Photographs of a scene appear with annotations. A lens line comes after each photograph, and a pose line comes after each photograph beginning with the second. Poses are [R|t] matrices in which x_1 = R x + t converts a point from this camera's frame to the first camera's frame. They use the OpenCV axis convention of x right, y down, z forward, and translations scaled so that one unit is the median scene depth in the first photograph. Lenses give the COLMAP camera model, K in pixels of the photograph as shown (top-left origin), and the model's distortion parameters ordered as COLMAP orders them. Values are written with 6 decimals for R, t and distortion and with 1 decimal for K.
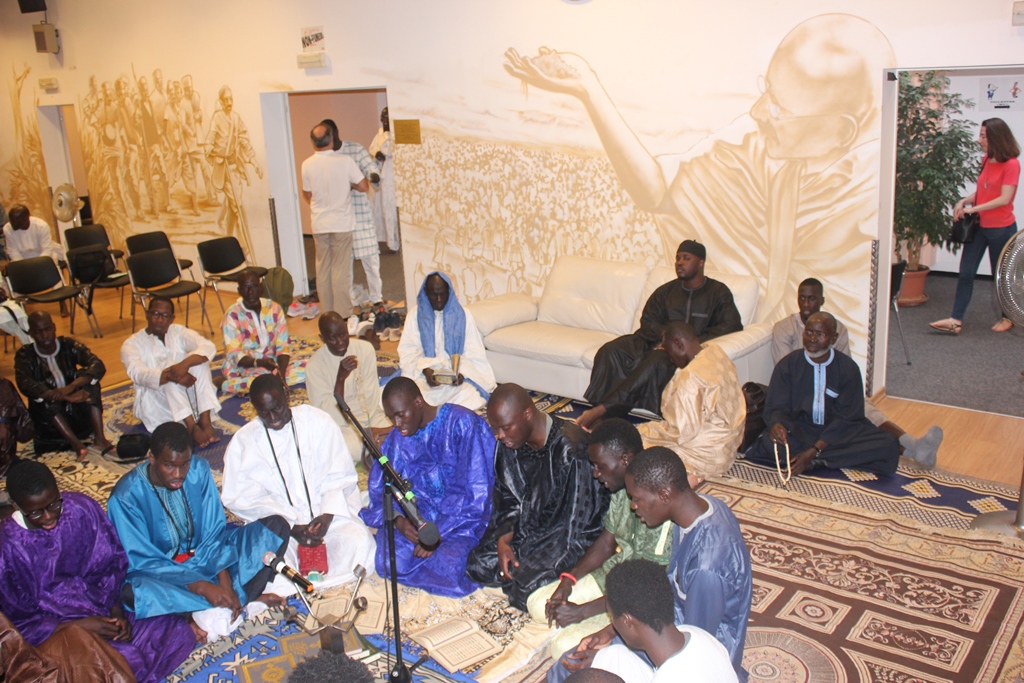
lens RADIAL K [[968.4, 0, 512.4], [0, 968.4, 336.9], [0, 0, 1]] dist [-0.145370, 0.151419]
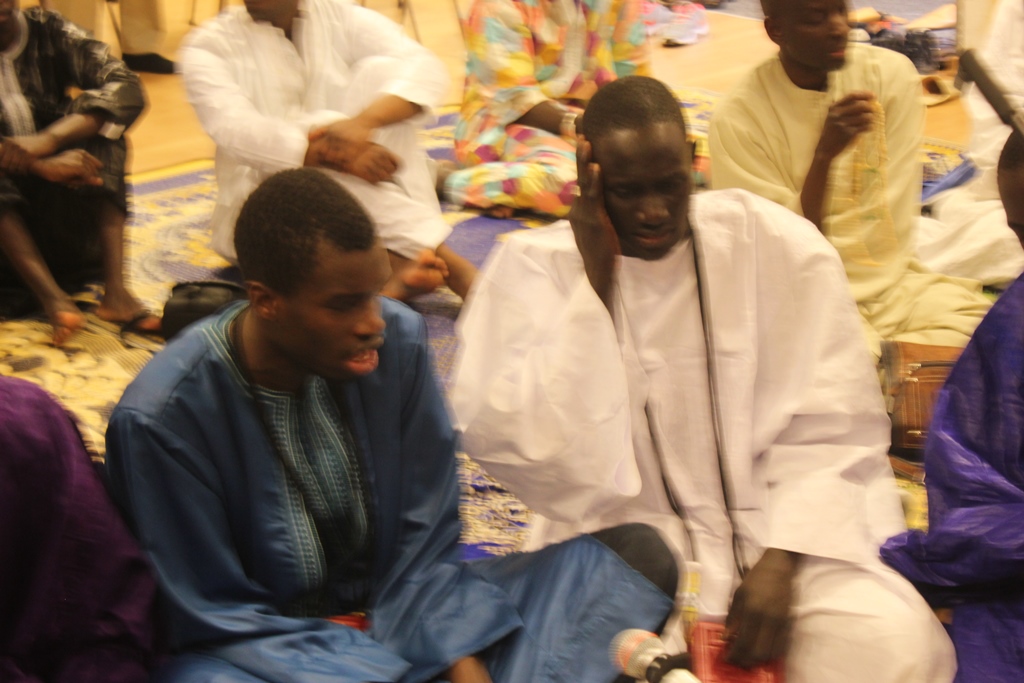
lens RADIAL K [[2226.2, 0, 511.7], [0, 2226.2, 341.5], [0, 0, 1]] dist [0.048181, -0.192355]
pose [[0.966309, 0.082343, -0.243858, -0.077351], [-0.066352, 0.995116, 0.073091, 0.051833], [0.248685, -0.054448, 0.967053, 0.204840]]
